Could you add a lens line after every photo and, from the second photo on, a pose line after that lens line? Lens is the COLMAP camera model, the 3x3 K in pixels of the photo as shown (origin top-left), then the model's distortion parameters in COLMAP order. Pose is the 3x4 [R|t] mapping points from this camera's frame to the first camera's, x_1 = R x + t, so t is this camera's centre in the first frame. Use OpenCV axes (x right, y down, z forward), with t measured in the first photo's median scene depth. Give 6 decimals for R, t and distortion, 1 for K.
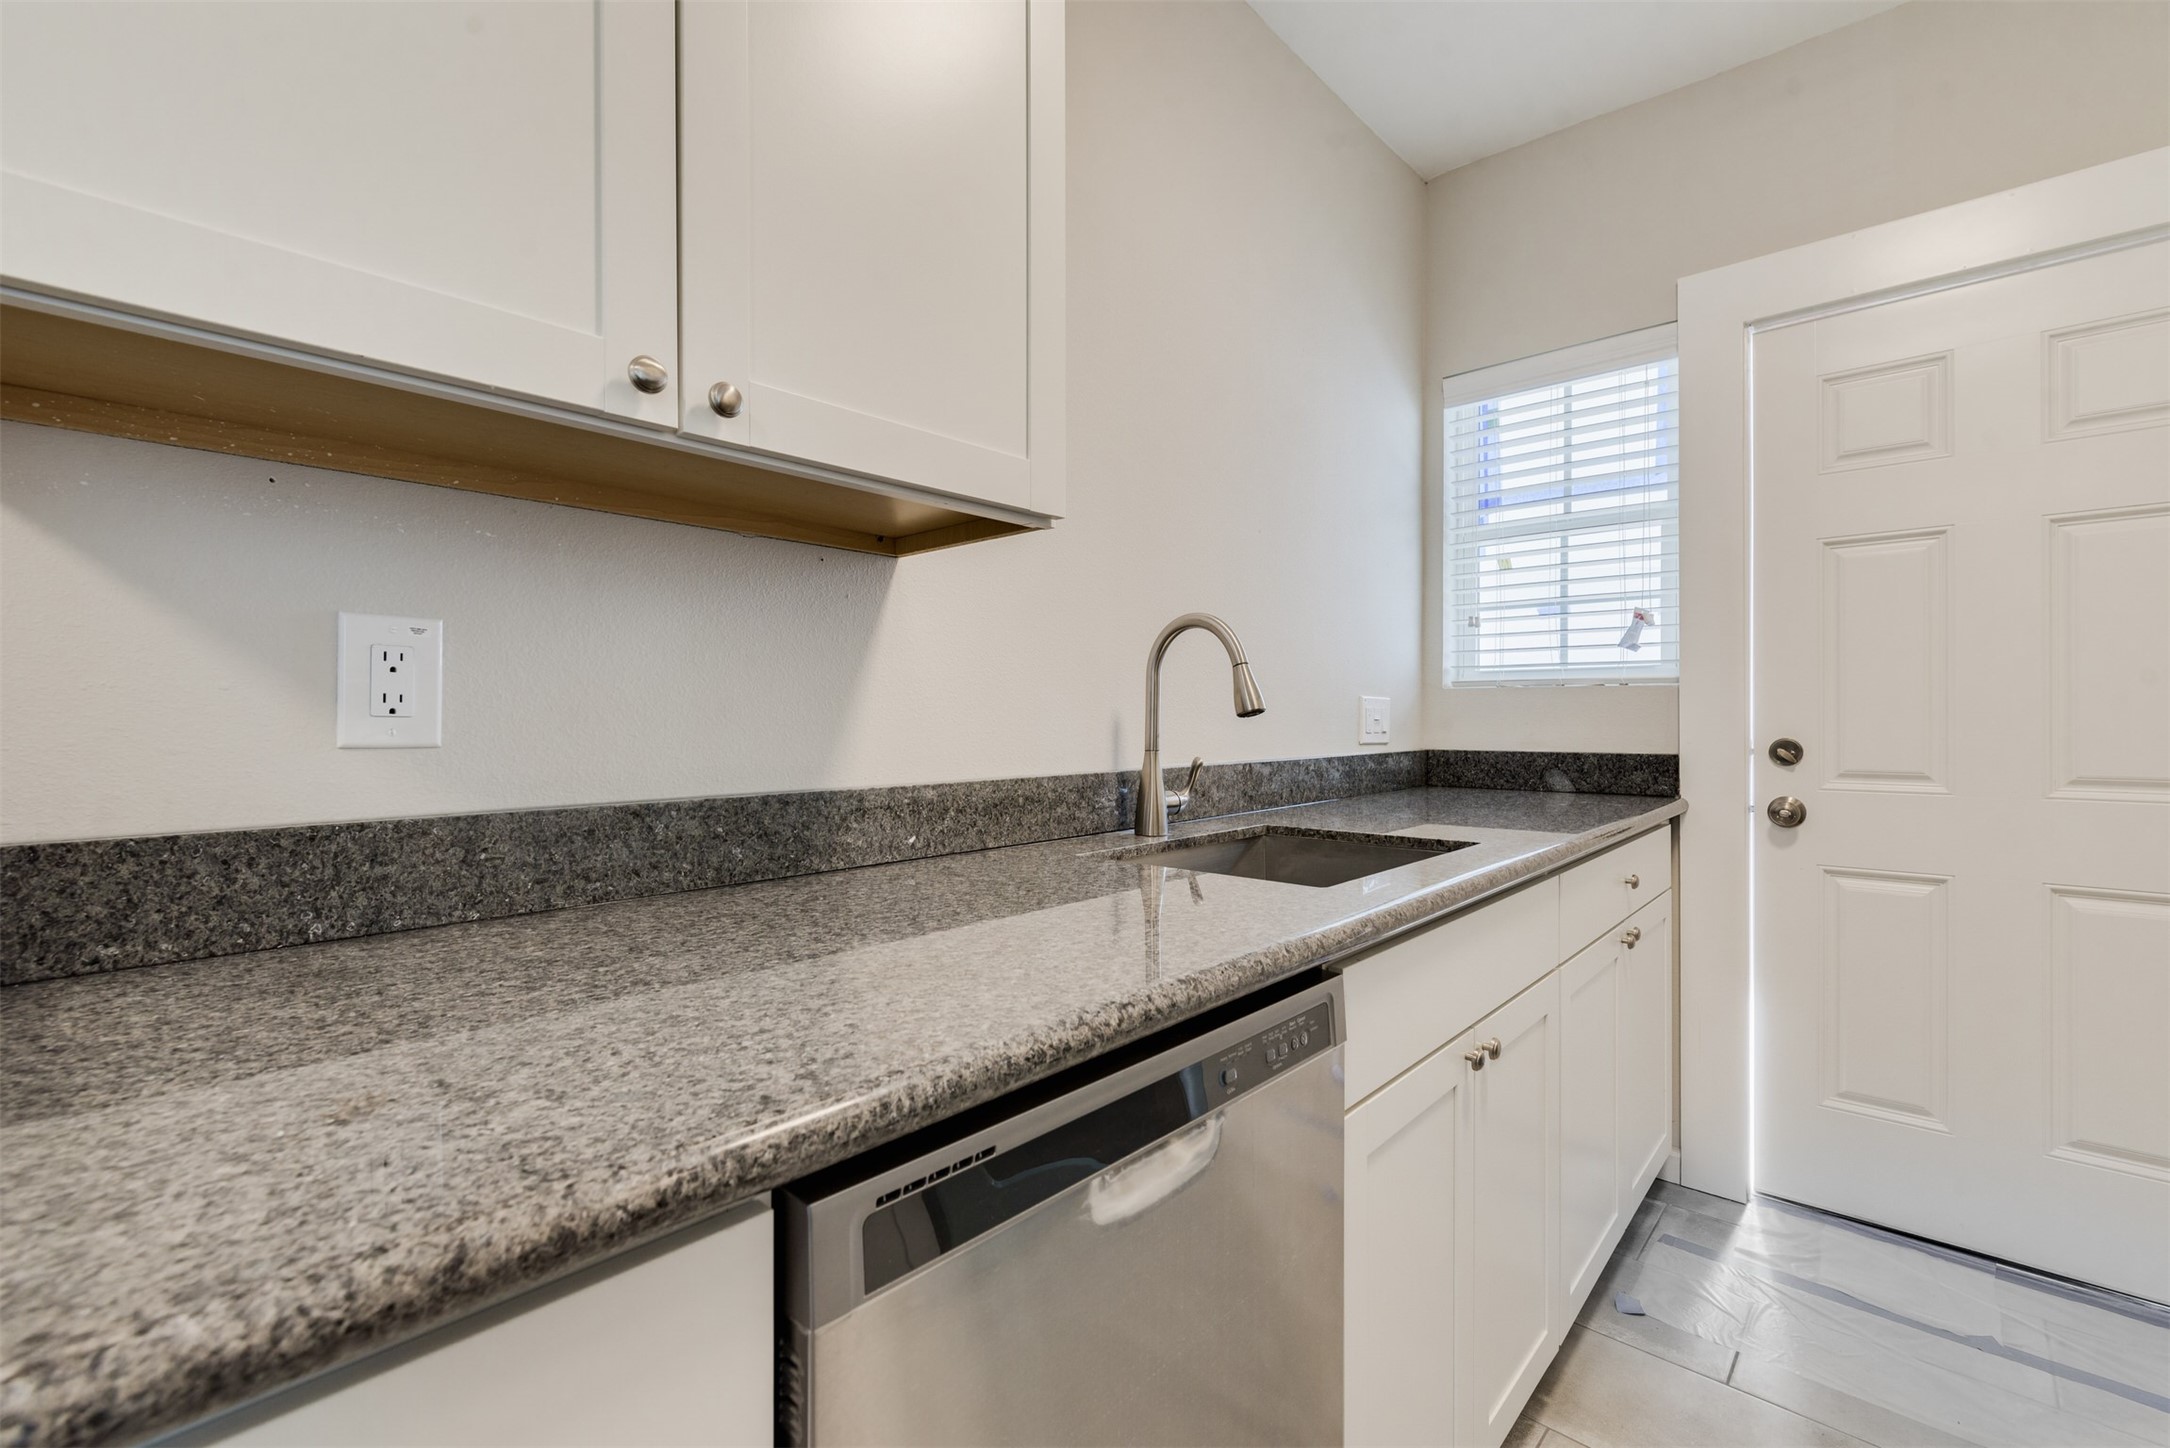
lens RADIAL K [[928.7, 0, 1089.1], [0, 928.7, 722.6], [0, 0, 1]] dist [0.000217, -0.001341]
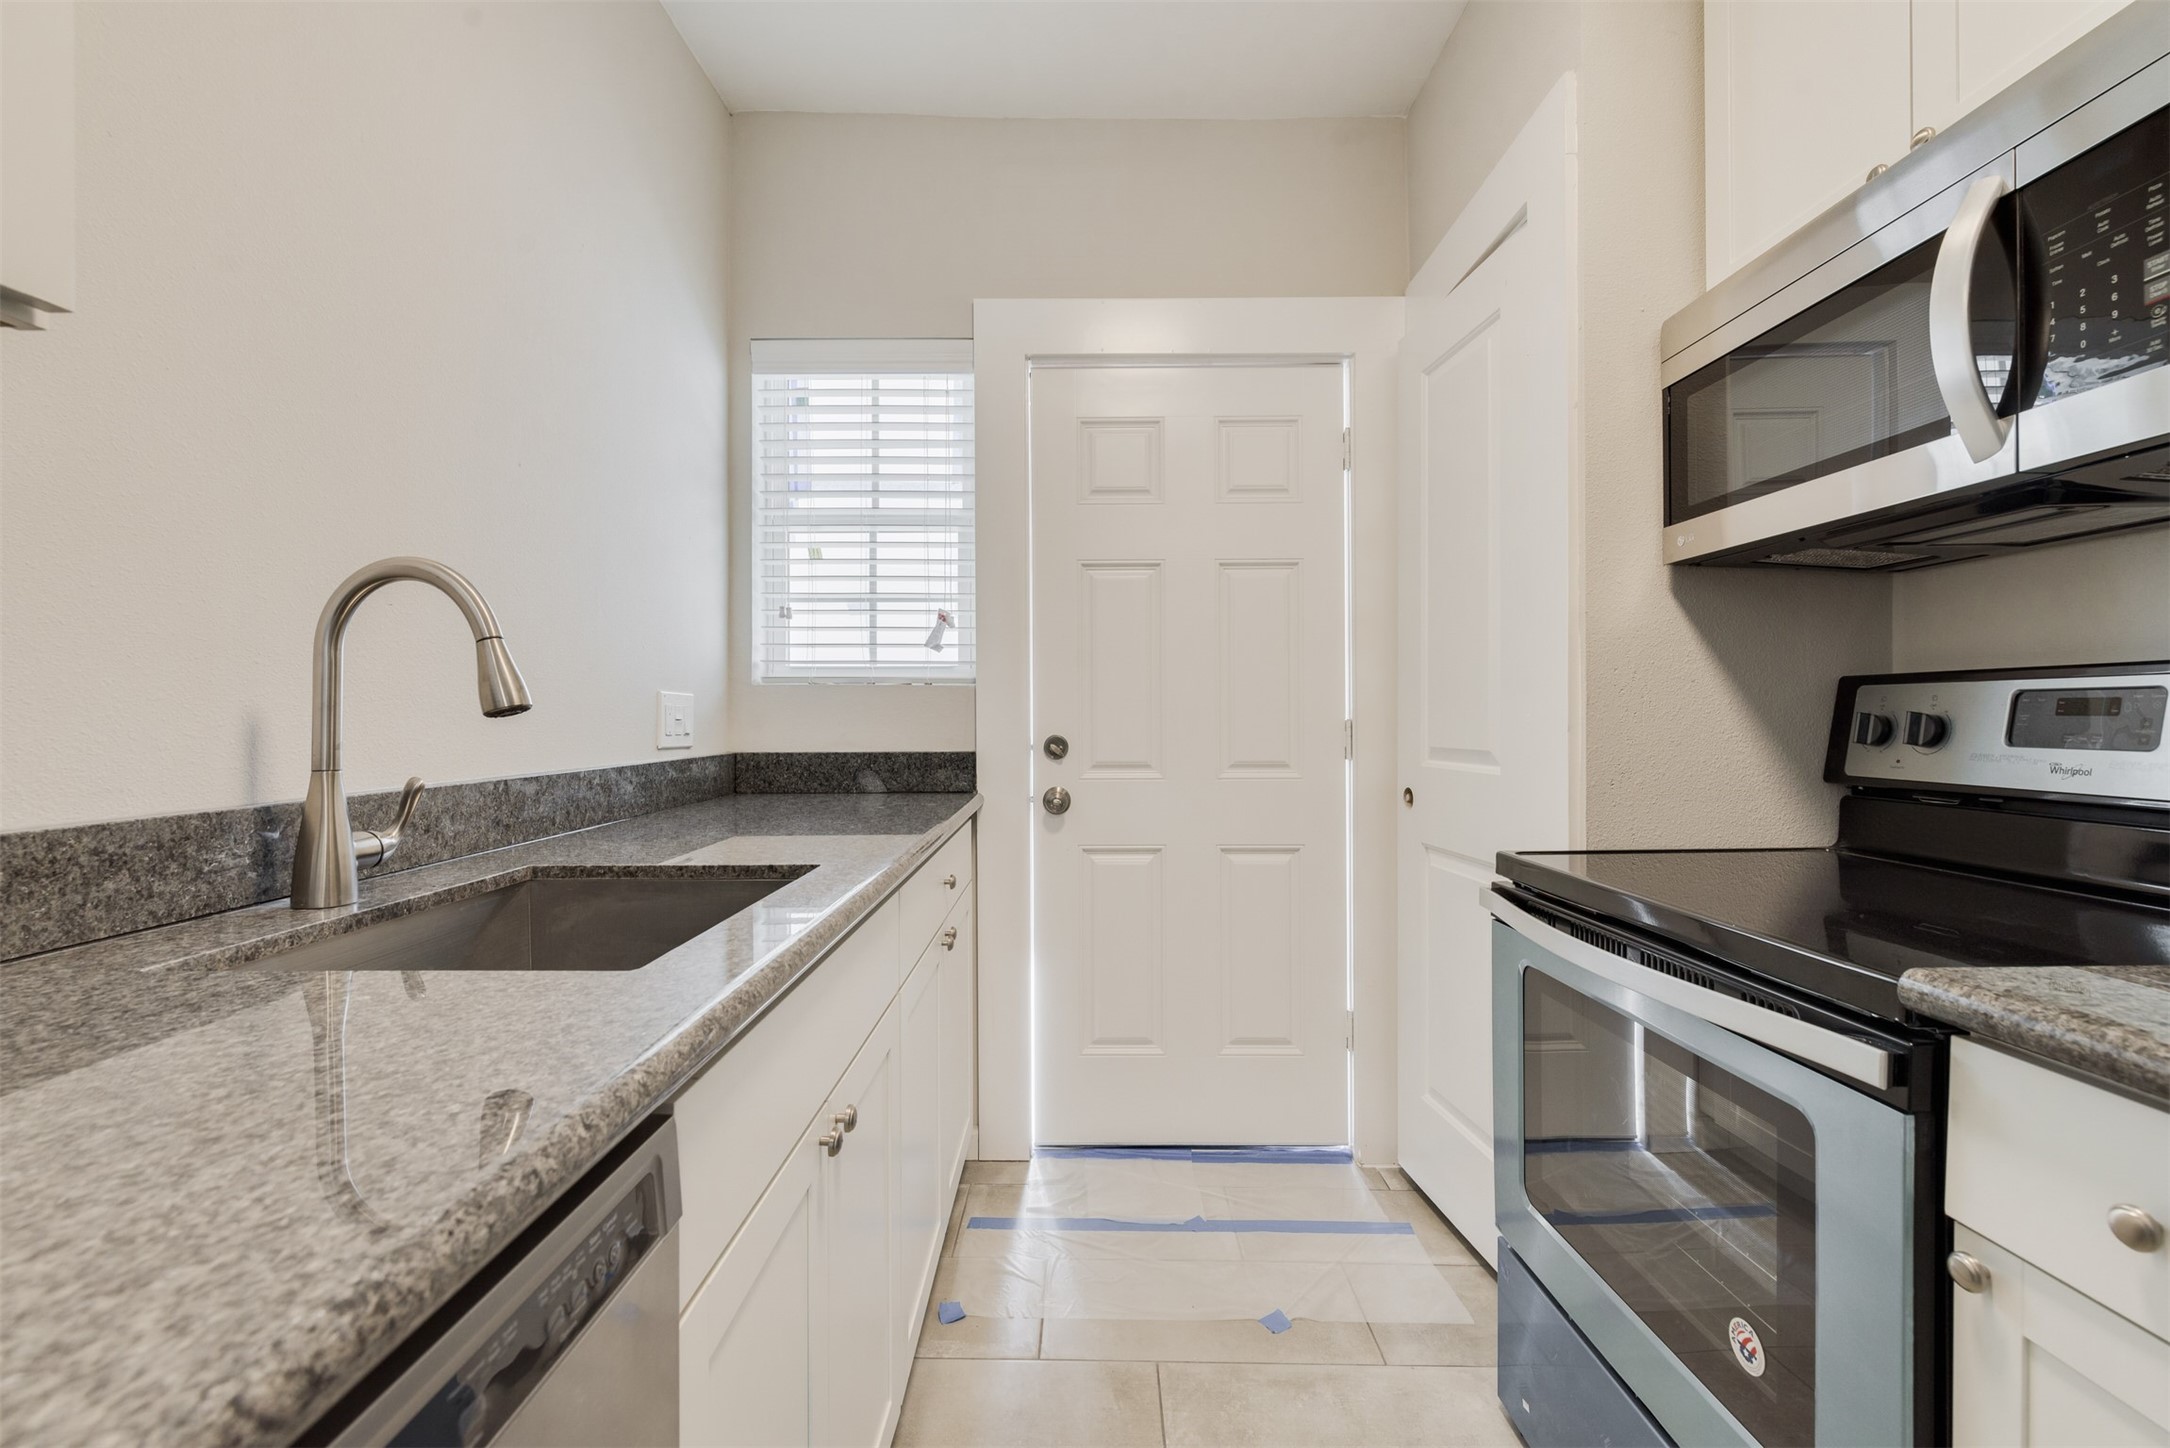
lens RADIAL K [[928.7, 0, 1072.2], [0, 928.7, 720.5], [0, 0, 1]] dist [0.000217, -0.001341]
pose [[0.750493, -0.003476, 0.660869, 0.025366], [0.003387, 0.999993, 0.001413, -0.002073], [-0.660870, 0.001178, 0.750500, 0.156054]]
